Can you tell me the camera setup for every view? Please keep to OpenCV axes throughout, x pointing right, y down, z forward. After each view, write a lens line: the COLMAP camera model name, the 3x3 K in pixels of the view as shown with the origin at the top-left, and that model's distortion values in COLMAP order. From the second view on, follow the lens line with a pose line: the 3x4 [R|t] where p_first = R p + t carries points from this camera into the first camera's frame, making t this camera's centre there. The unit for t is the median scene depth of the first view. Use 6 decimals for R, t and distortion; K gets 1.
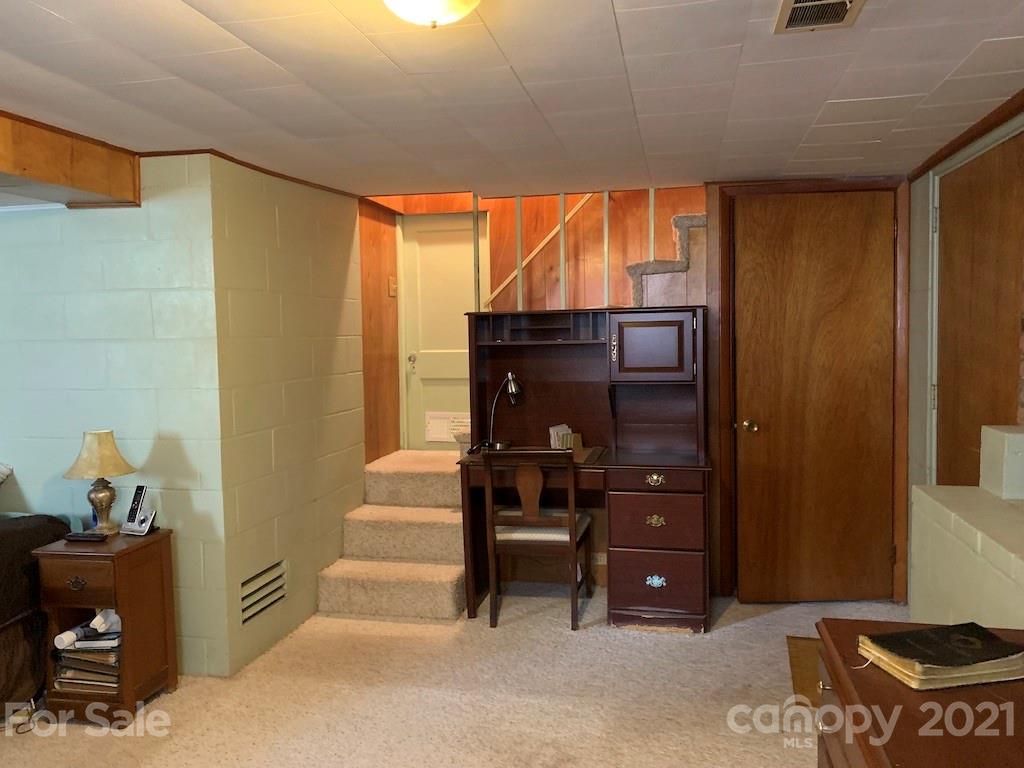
lens RADIAL K [[773.5, 0, 512.6], [0, 773.5, 370.0], [0, 0, 1]] dist [0.165195, -0.447974]
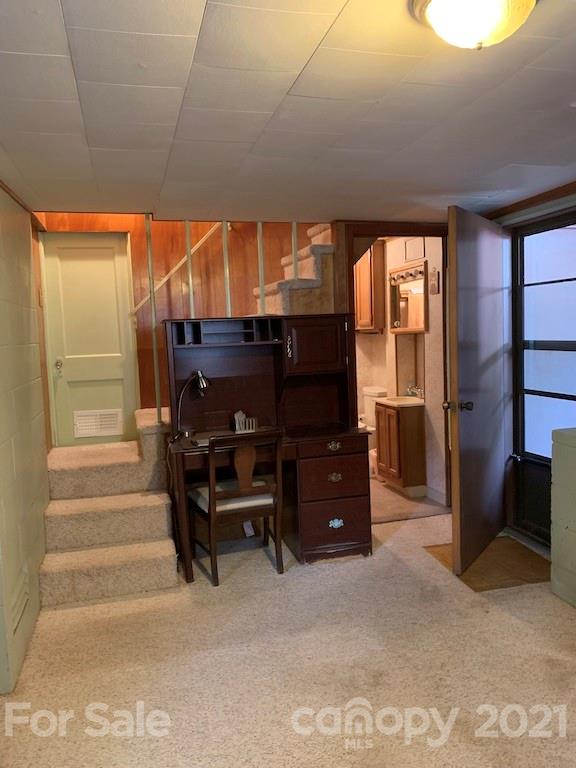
lens RADIAL K [[586.4, 0, 283.6], [0, 586.4, 380.2], [0, 0, 1]] dist [0.043503, -0.071543]
pose [[0.890694, -0.056734, 0.451049, -0.300338], [0.047581, 0.998367, 0.031617, -0.004118], [-0.452106, -0.006700, 0.891939, 0.154399]]
